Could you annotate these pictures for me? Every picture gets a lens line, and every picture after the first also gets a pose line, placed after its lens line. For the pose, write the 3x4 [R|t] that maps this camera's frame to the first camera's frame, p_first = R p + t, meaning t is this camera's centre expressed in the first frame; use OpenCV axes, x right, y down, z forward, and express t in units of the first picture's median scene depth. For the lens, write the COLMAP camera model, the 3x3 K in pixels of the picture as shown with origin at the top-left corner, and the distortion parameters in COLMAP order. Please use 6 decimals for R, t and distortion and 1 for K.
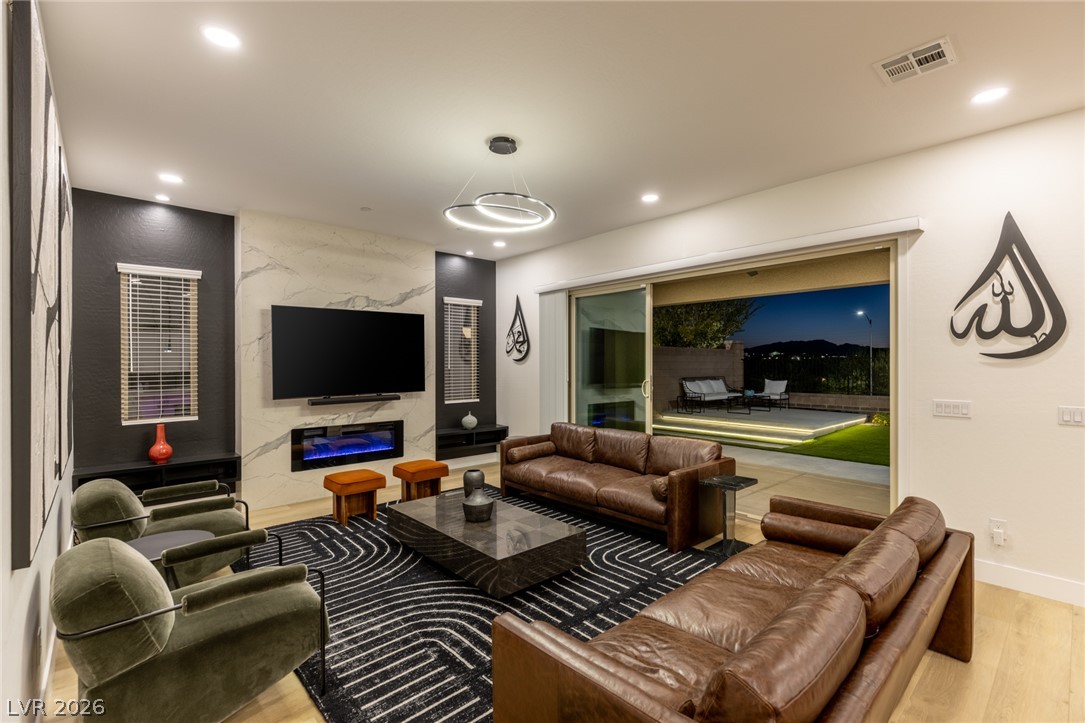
lens RADIAL K [[484.9, 0, 545.7], [0, 484.9, 370.5], [0, 0, 1]] dist [0.008460, -0.001383]
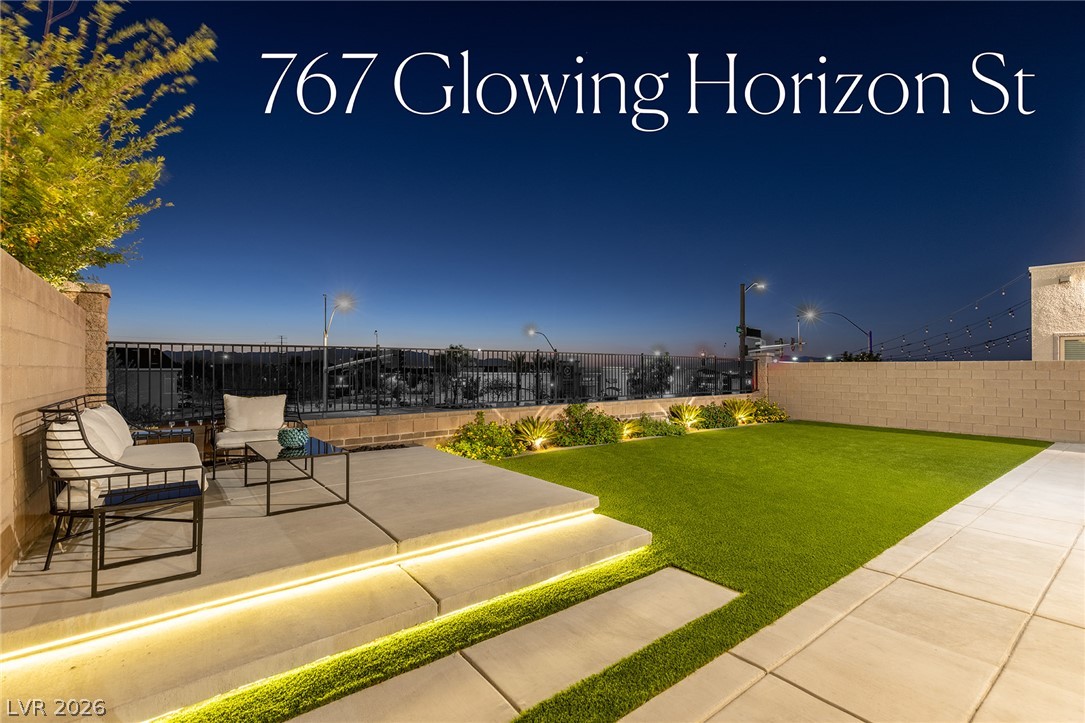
lens RADIAL K [[484.9, 0, 548.3], [0, 484.9, 355.1], [0, 0, 1]] dist [0.008460, -0.001383]
pose [[0.071673, 0.028143, 0.997031, 0.203313], [0.011277, 0.999515, -0.029024, 0.000514], [-0.997364, 0.013324, 0.071321, 1.799377]]
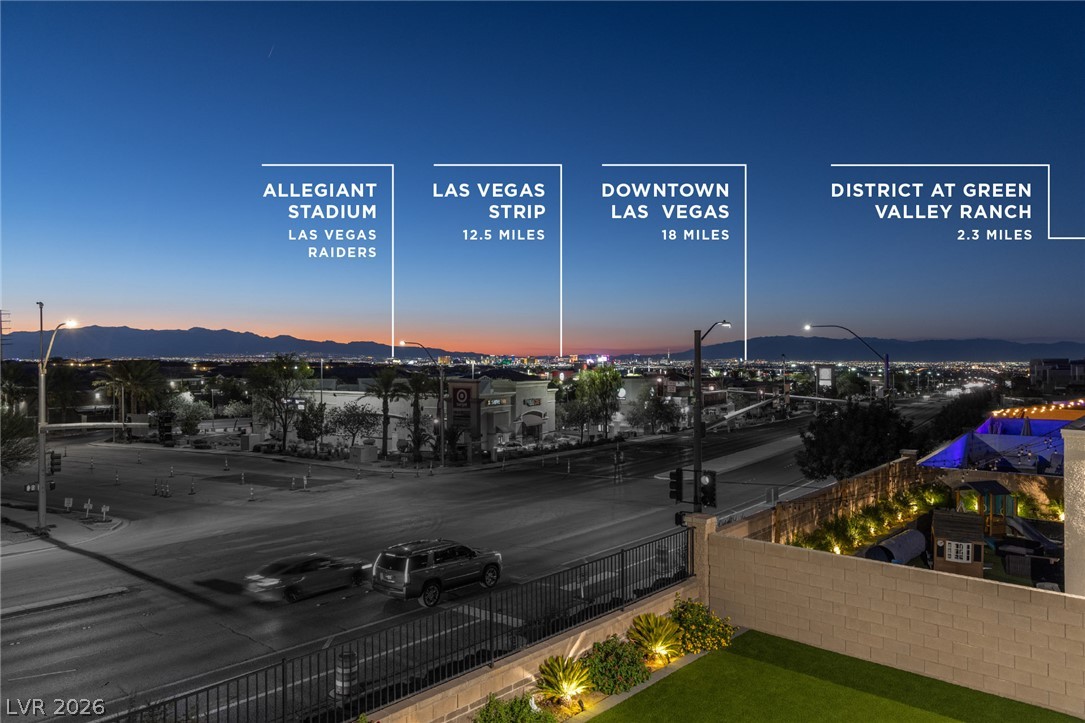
lens RADIAL K [[733.3, 0, 545.8], [0, 733.3, 356.7], [0, 0, 1]] dist [0.006998, 0.000325]
pose [[-0.062273, 0.000683, 0.998059, 0.381842], [0.020875, 0.999782, 0.000618, -0.636891], [-0.997841, 0.020873, -0.062274, 1.524481]]
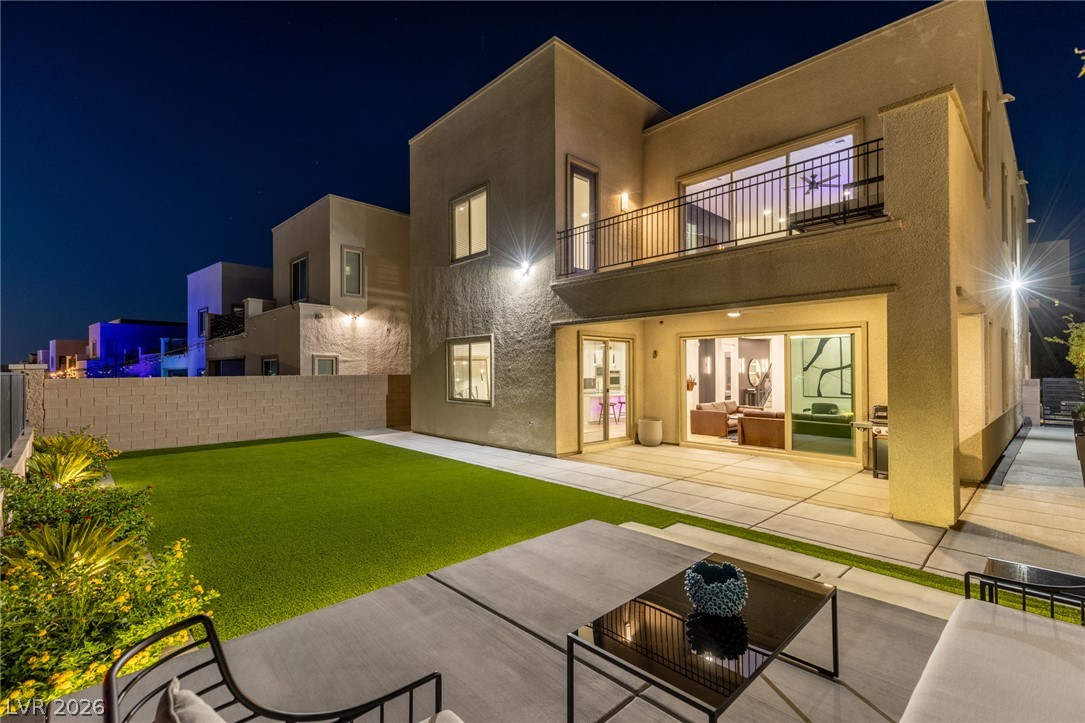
lens RADIAL K [[484.9, 0, 551.5], [0, 484.9, 363.5], [0, 0, 1]] dist [0.008460, -0.001383]
pose [[-0.999506, 0.002086, -0.031345, 1.073976], [0.002076, 0.999998, 0.000323, -0.068663], [0.031345, 0.000258, -0.999509, 2.617039]]
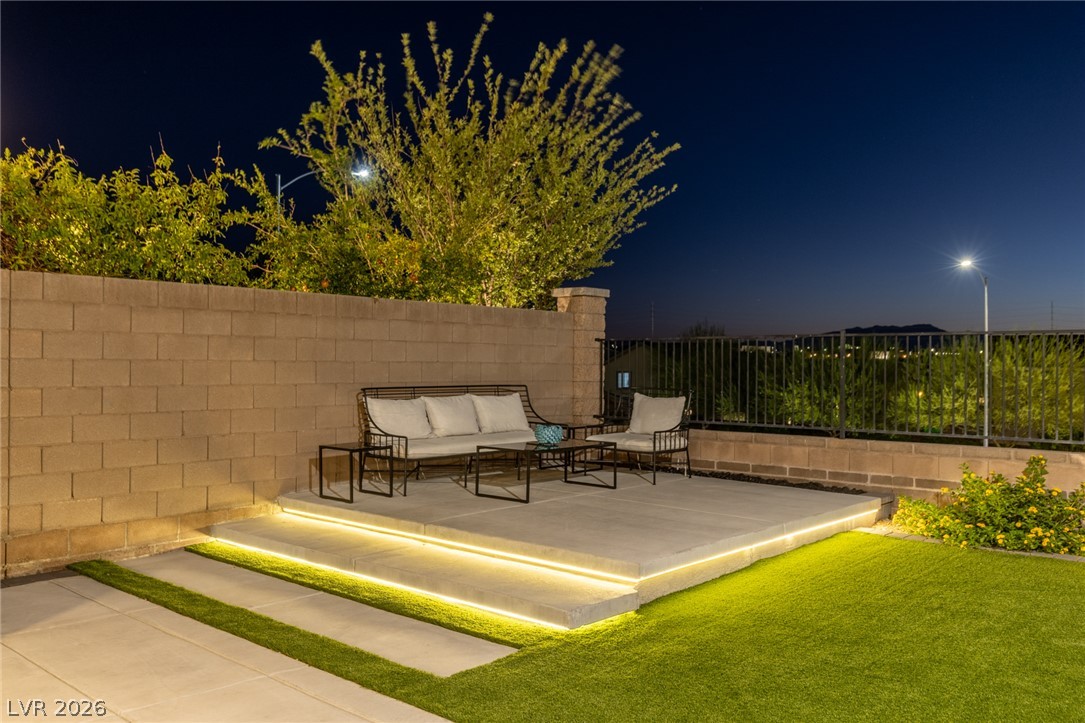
lens RADIAL K [[896.2, 0, 537.9], [0, 896.2, 359.7], [0, 0, 1]] dist [0.012362, 0.000976]
pose [[0.994286, 0.009635, 0.106315, 0.781968], [-0.007935, 0.999834, -0.016398, 0.011281], [-0.106455, 0.015461, 0.994197, 0.879257]]
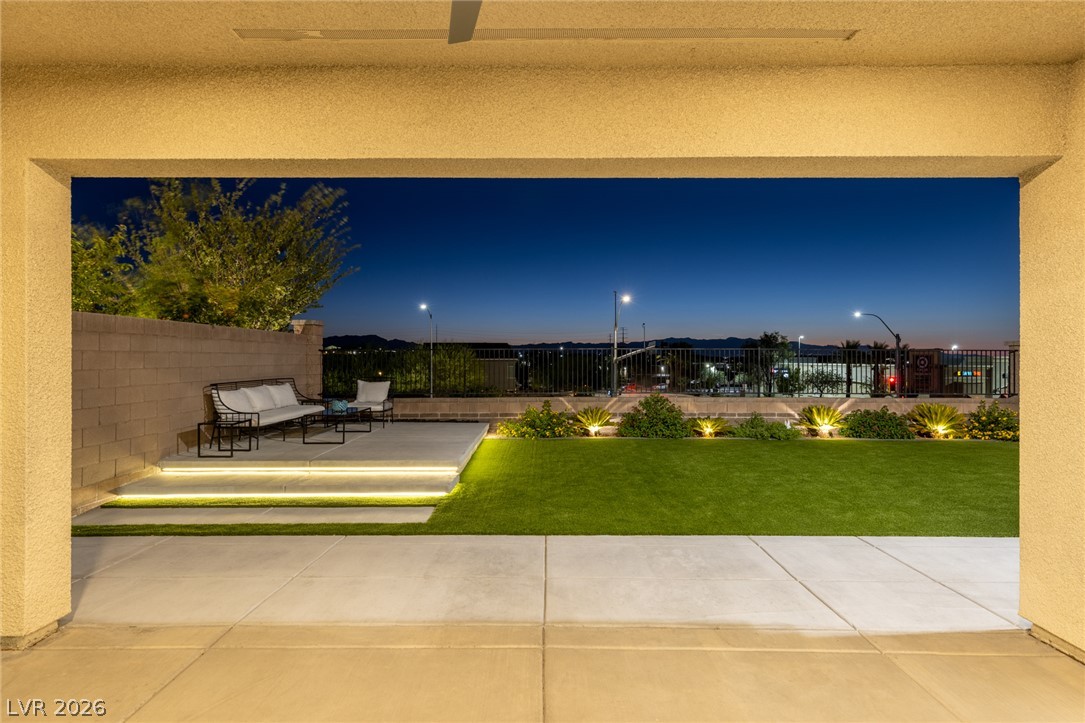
lens RADIAL K [[506.8, 0, 537.7], [0, 506.8, 354.2], [0, 0, 1]] dist [0.011457, -0.001107]
pose [[0.677384, 0.005428, 0.735609, 0.279204], [0.010026, 0.999812, -0.016610, -0.009490], [-0.735561, 0.018627, 0.677202, 0.894284]]
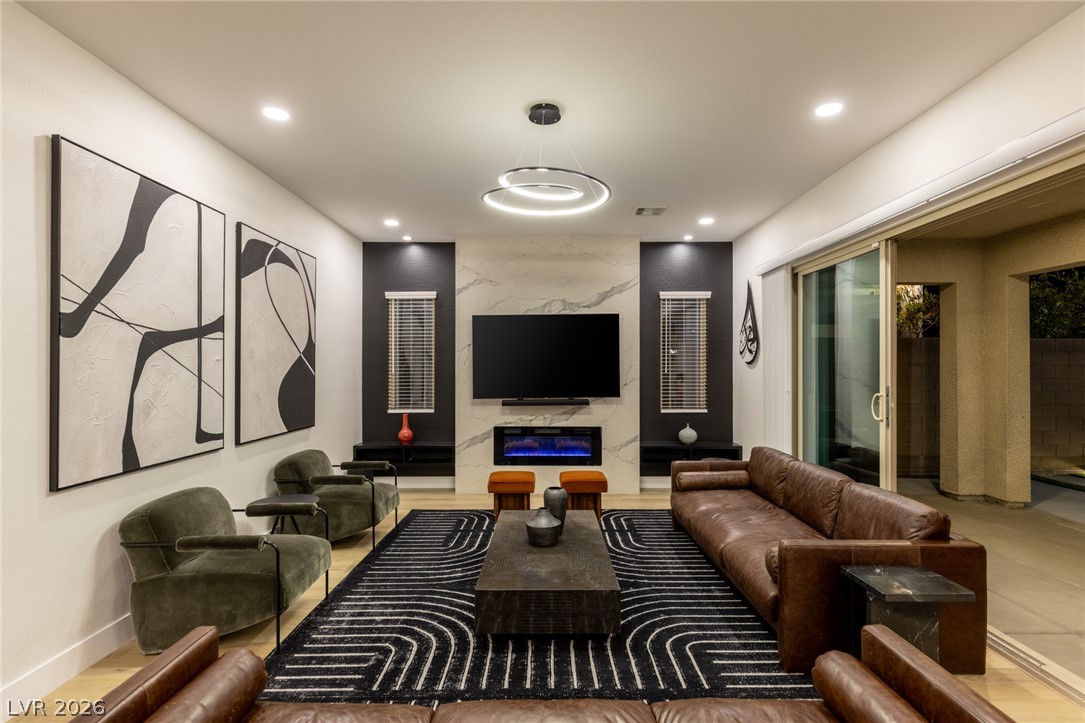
lens RADIAL K [[511.9, 0, 544.8], [0, 511.9, 368.3], [0, 0, 1]] dist [0.002677, -0.000155]
pose [[0.739915, 0.002763, -0.672695, 0.313875], [-0.011400, 0.999899, -0.008432, -0.002213], [0.672604, 0.013907, 0.739872, 0.198592]]
